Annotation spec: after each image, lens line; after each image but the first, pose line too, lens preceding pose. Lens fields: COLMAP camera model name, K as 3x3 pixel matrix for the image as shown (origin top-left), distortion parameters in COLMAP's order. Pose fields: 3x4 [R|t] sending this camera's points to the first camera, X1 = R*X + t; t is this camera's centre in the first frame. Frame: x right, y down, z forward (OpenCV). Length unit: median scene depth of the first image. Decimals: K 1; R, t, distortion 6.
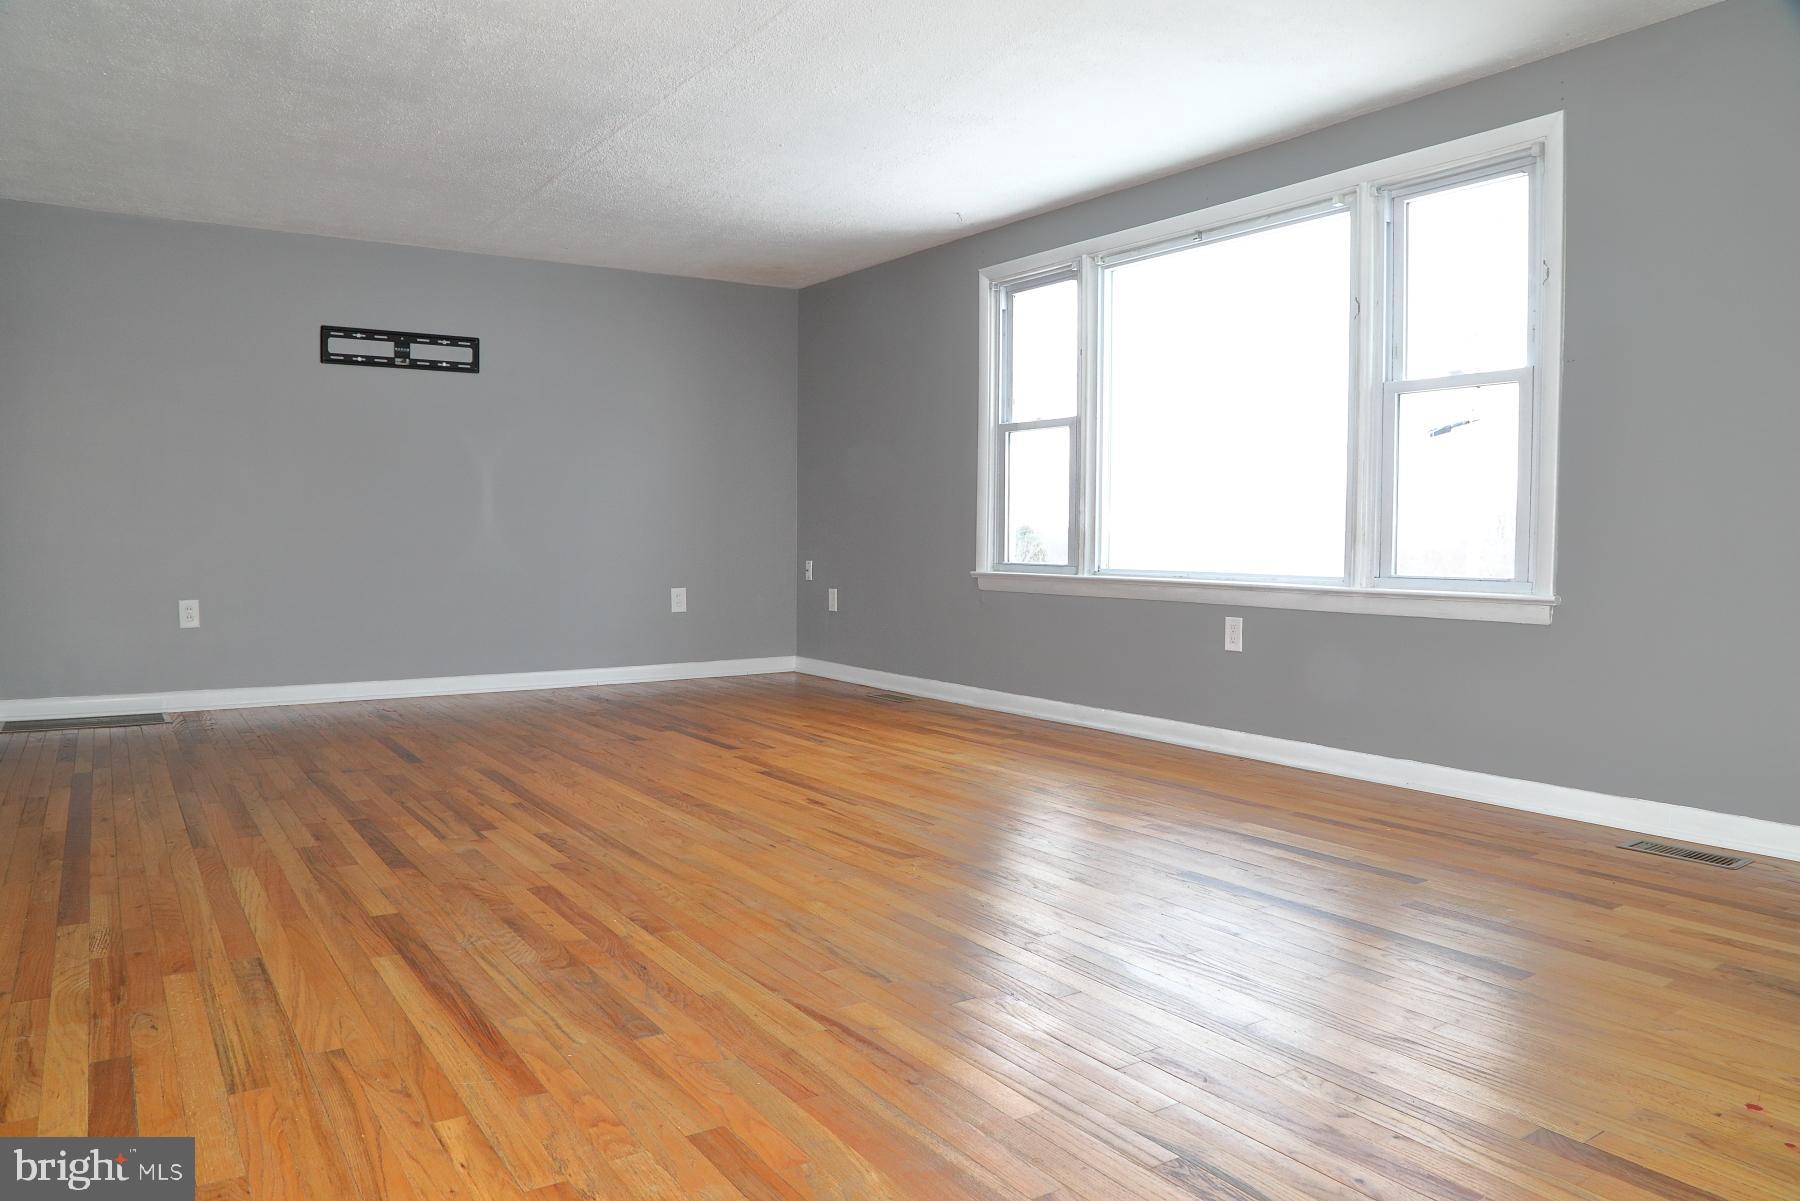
lens RADIAL K [[1236.2, 0, 851.6], [0, 1236.2, 586.7], [0, 0, 1]] dist [-0.097540, 0.040248]
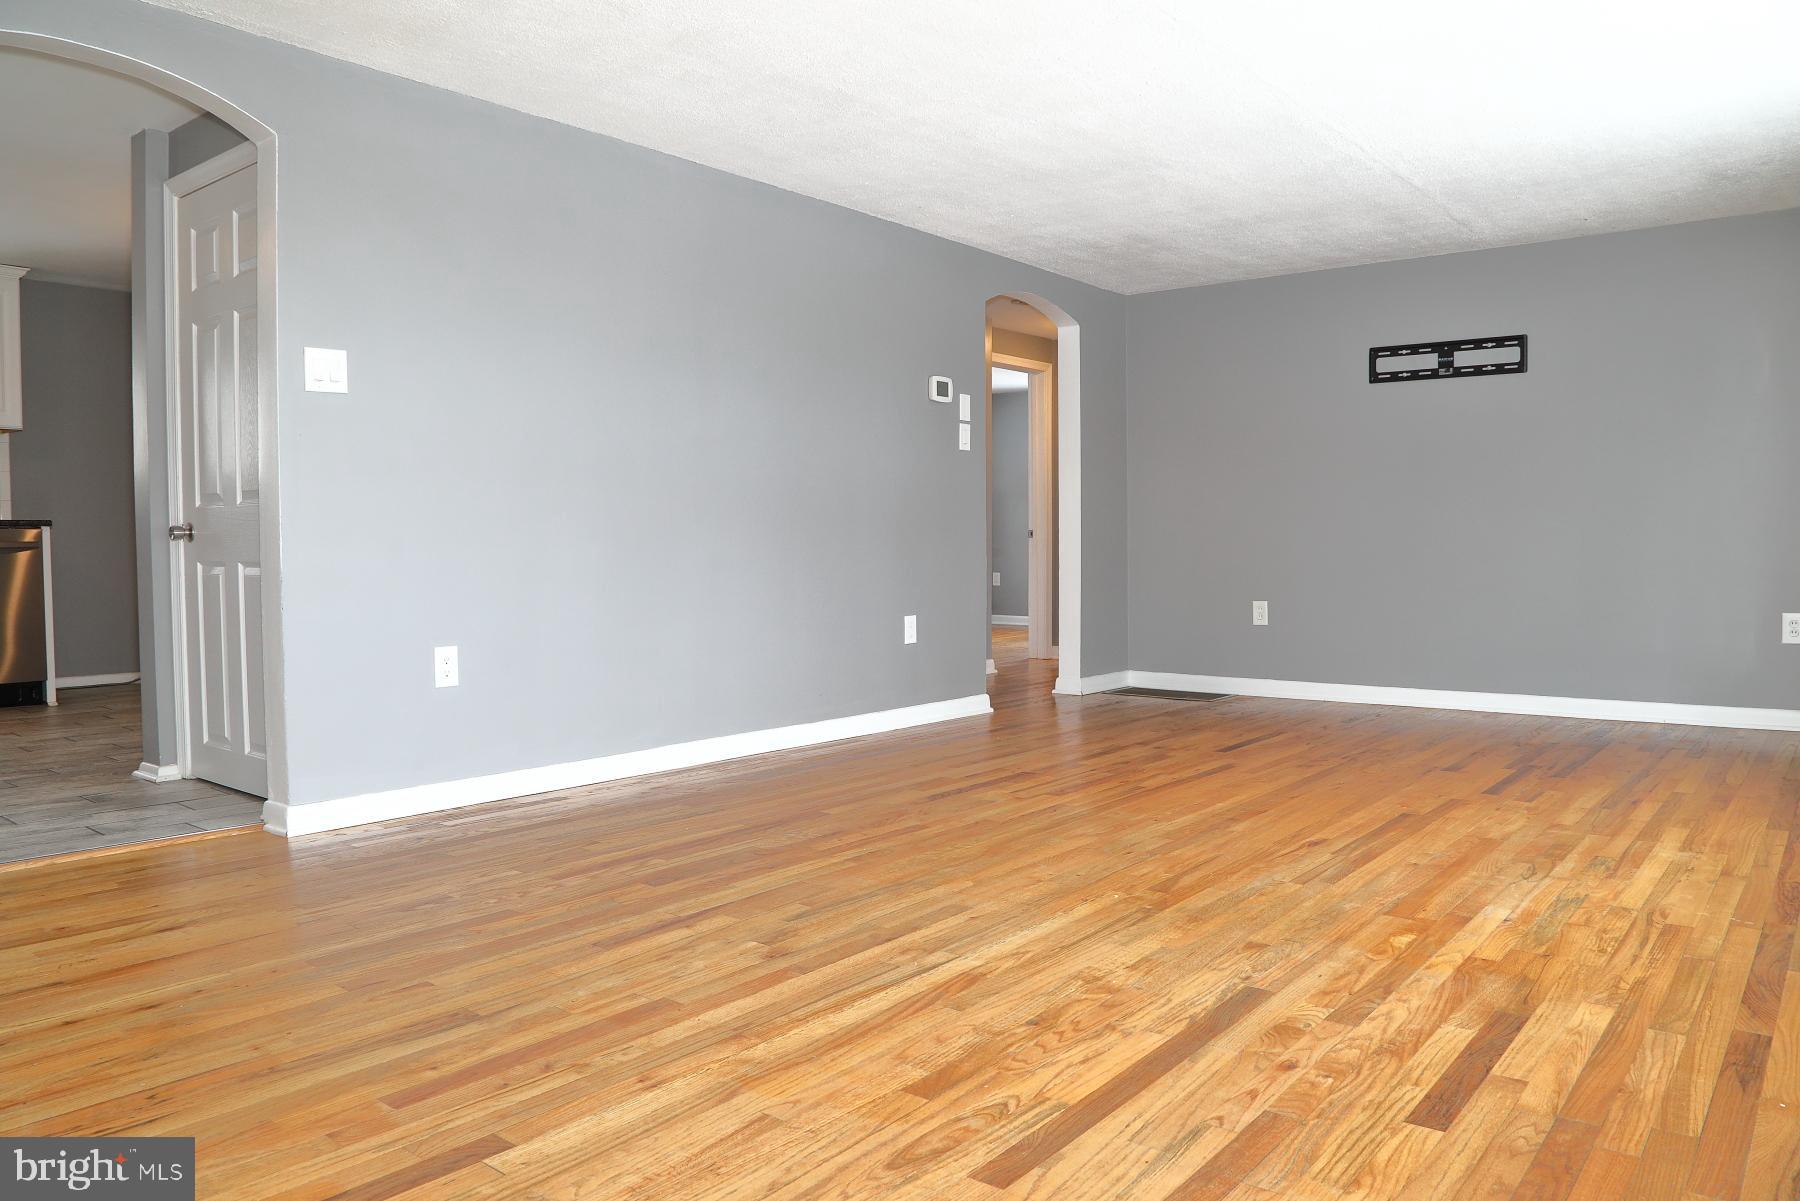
lens RADIAL K [[1236.2, 0, 898.2], [0, 1236.2, 602.5], [0, 0, 1]] dist [-0.097540, 0.040248]
pose [[0.324692, 0.039578, -0.944992, 0.437821], [-0.033137, 0.998987, 0.030454, -0.010797], [0.945239, 0.021426, 0.325674, 0.259250]]
